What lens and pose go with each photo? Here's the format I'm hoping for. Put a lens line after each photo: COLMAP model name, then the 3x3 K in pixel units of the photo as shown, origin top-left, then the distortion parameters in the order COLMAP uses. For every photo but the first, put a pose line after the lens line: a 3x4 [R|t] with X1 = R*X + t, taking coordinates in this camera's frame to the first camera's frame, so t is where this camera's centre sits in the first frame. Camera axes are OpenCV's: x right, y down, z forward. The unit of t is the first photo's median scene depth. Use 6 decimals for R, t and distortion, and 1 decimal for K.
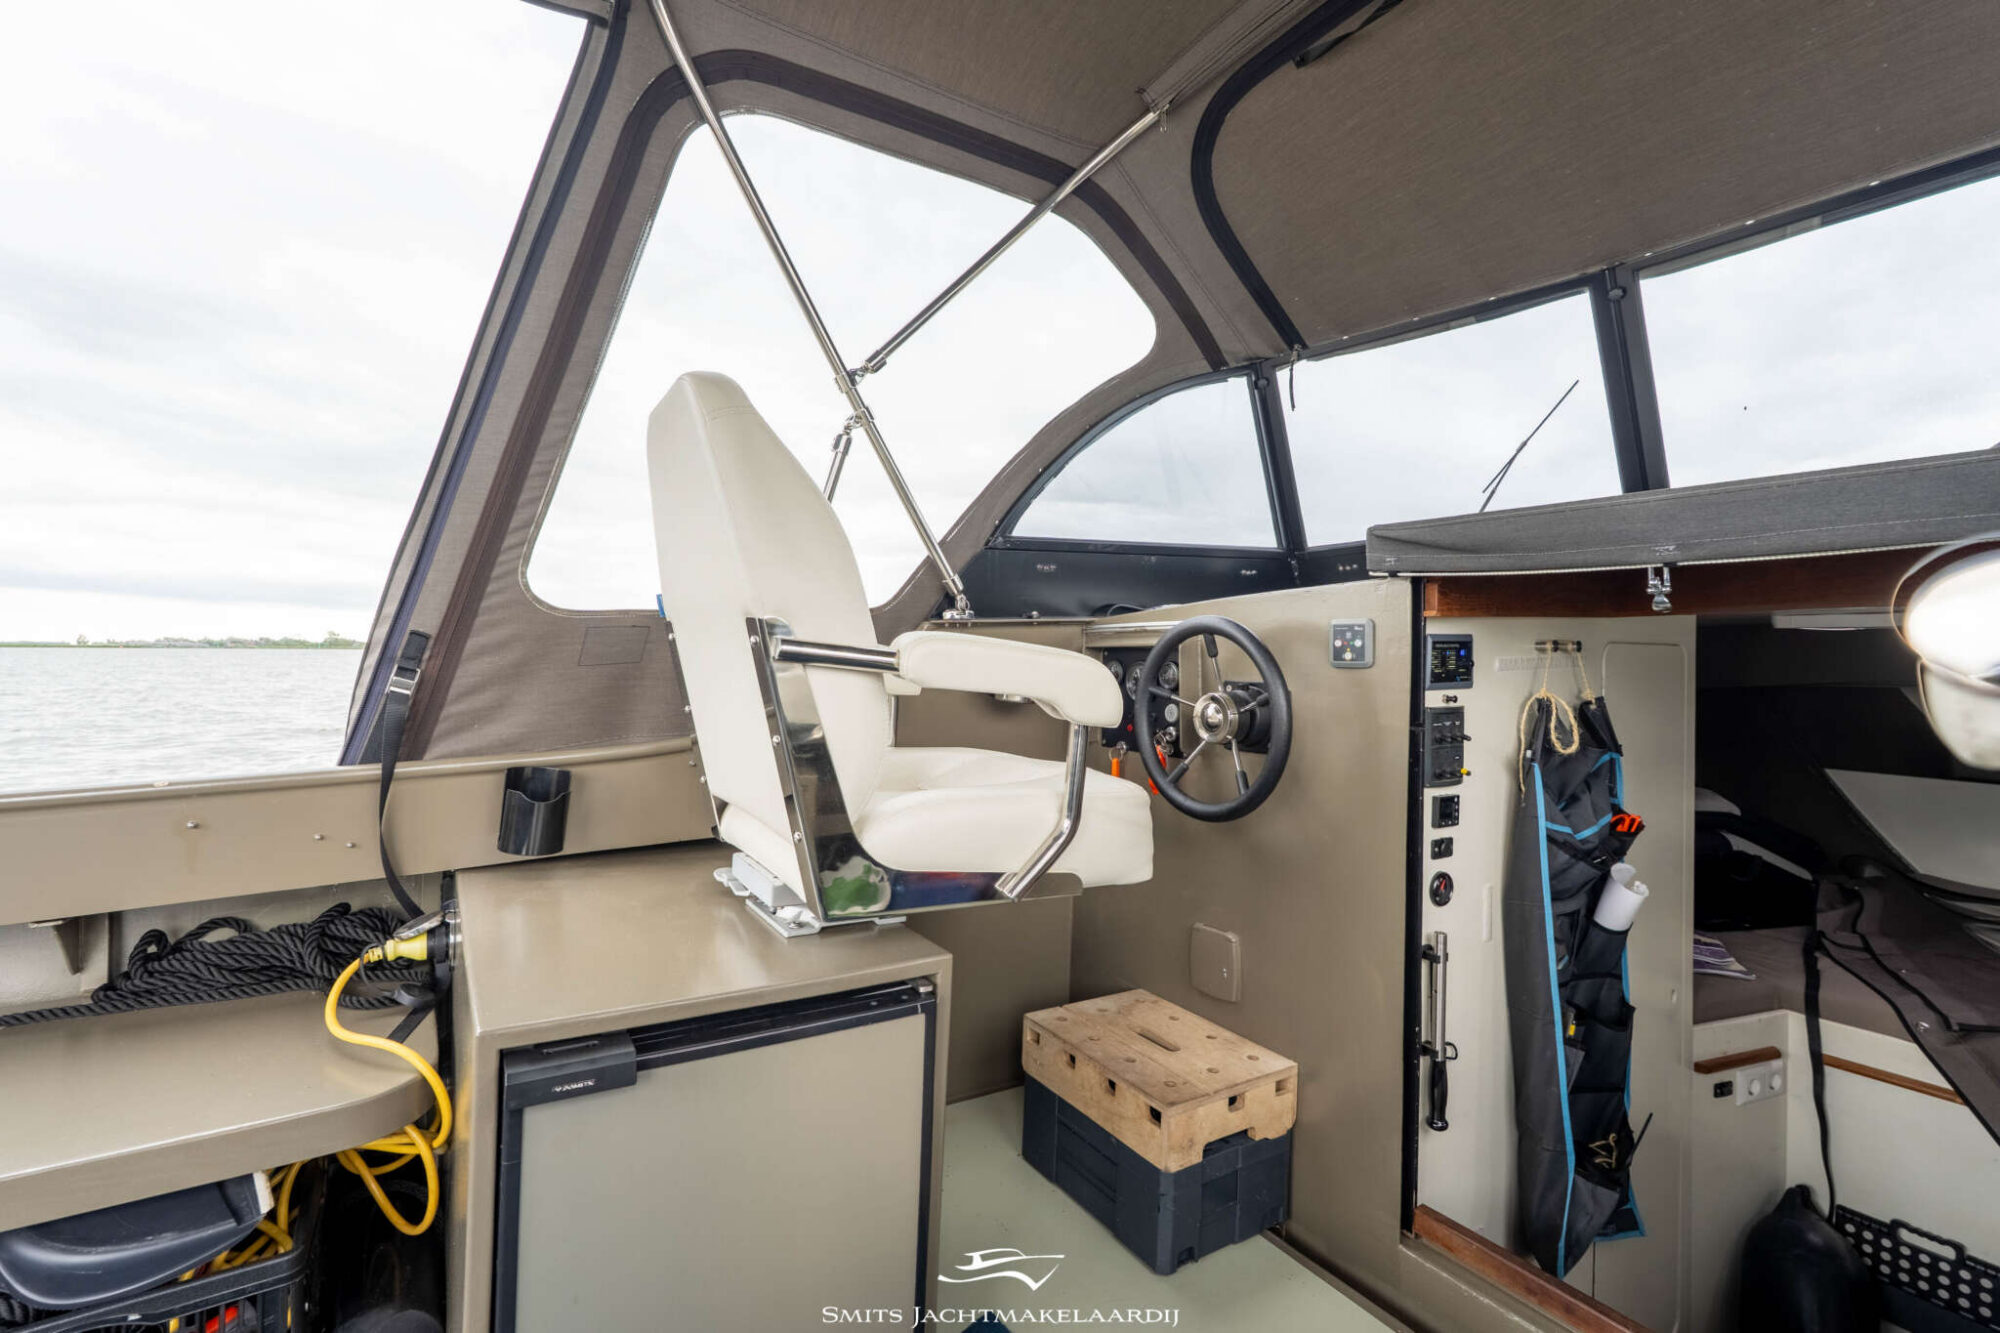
lens RADIAL K [[880.2, 0, 998.6], [0, 880.2, 667.7], [0, 0, 1]] dist [-0.003152, 0.000622]
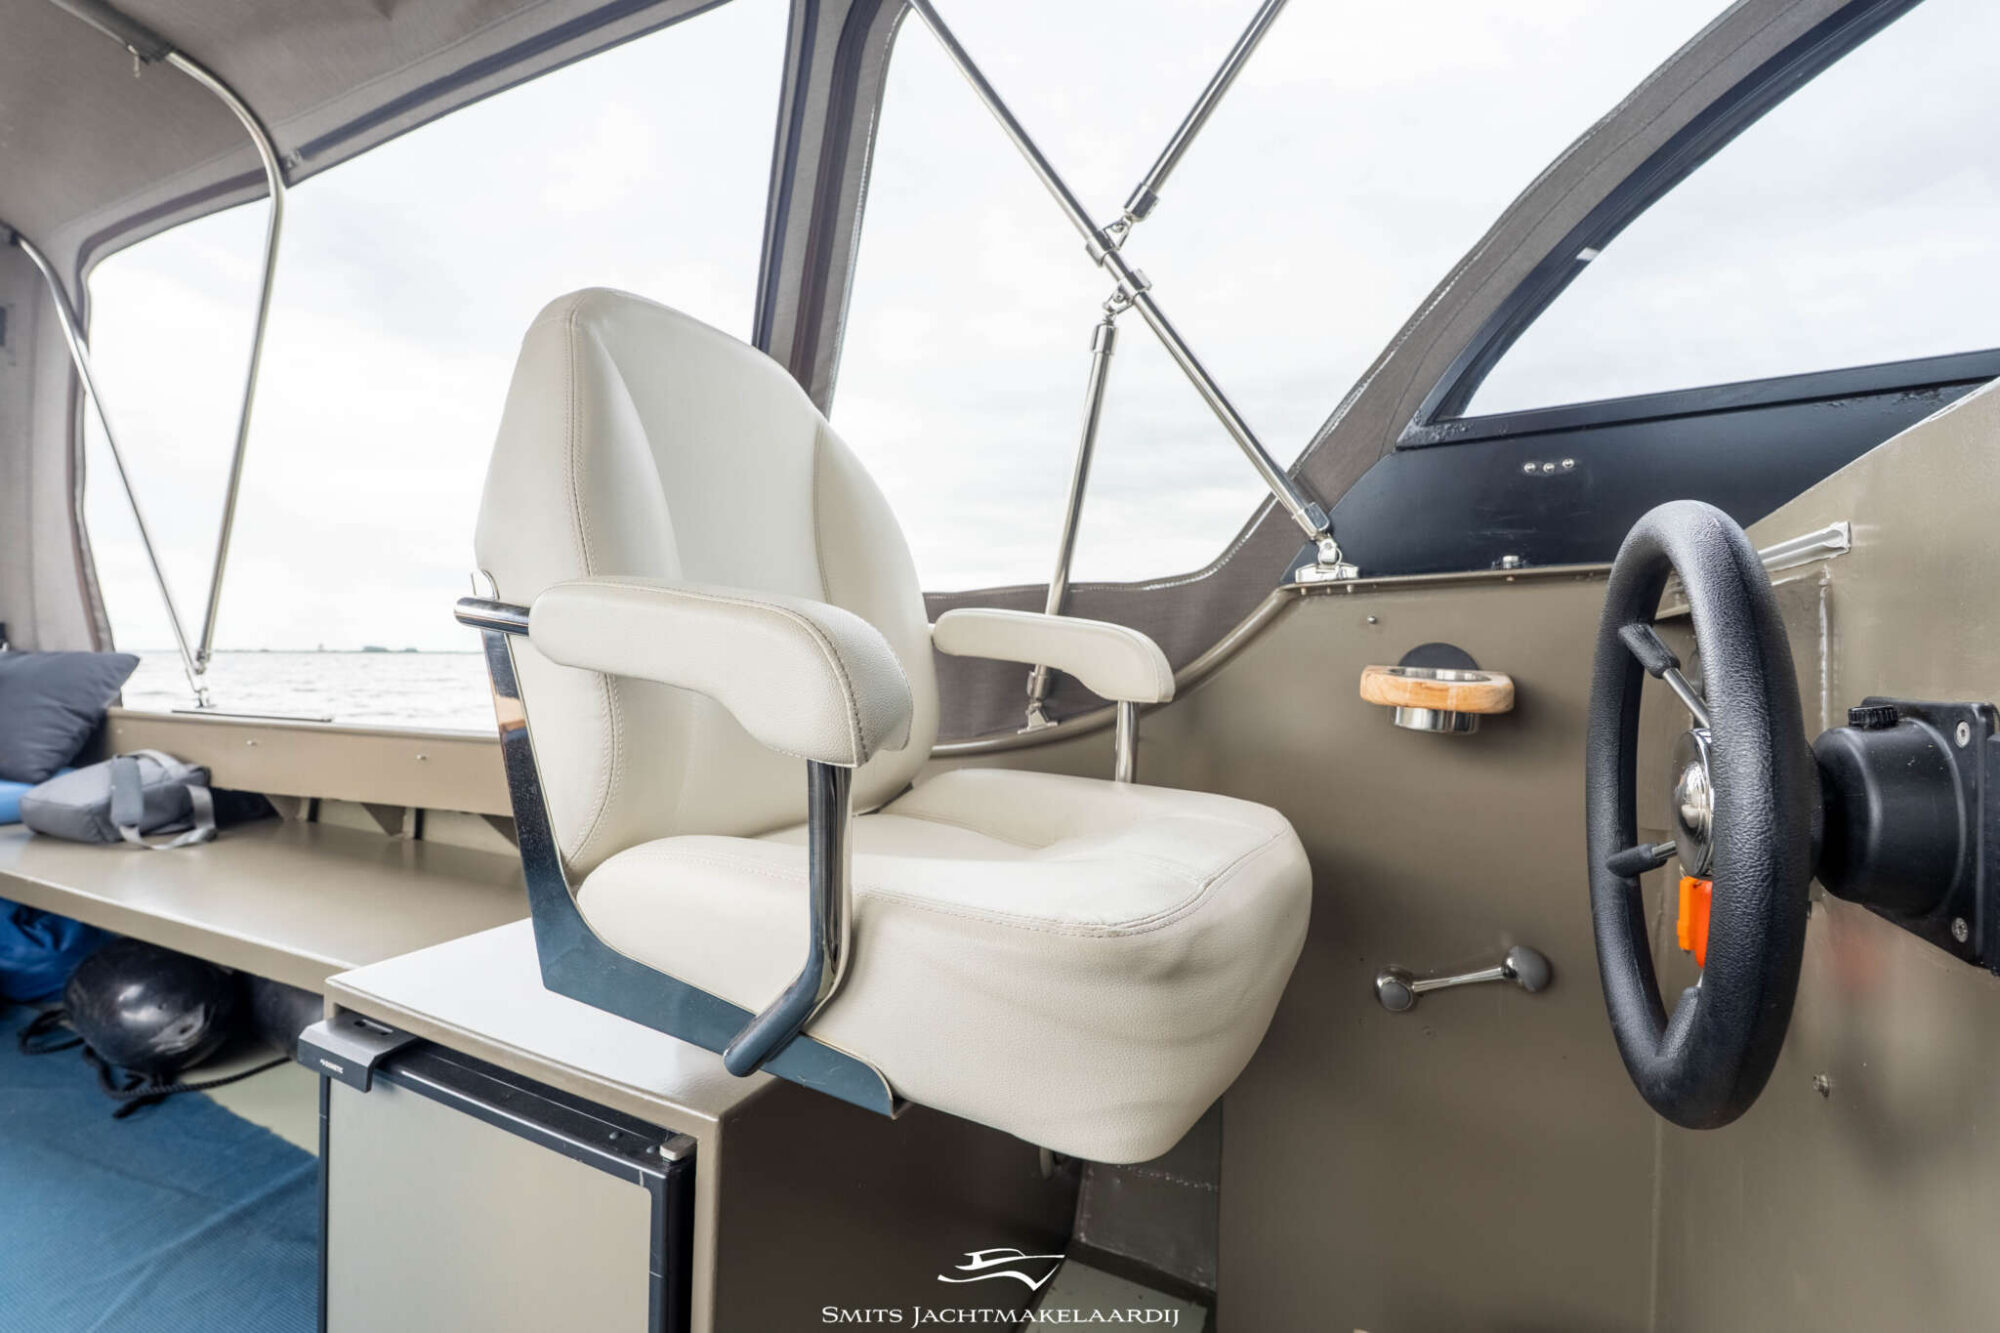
lens RADIAL K [[880.2, 0, 995.6], [0, 880.2, 667.8], [0, 0, 1]] dist [-0.003152, 0.000622]
pose [[0.525487, 0.006979, -0.850773, 0.423014], [-0.022775, 0.999723, -0.005866, 0.013876], [0.850496, 0.022459, 0.525501, 0.639830]]
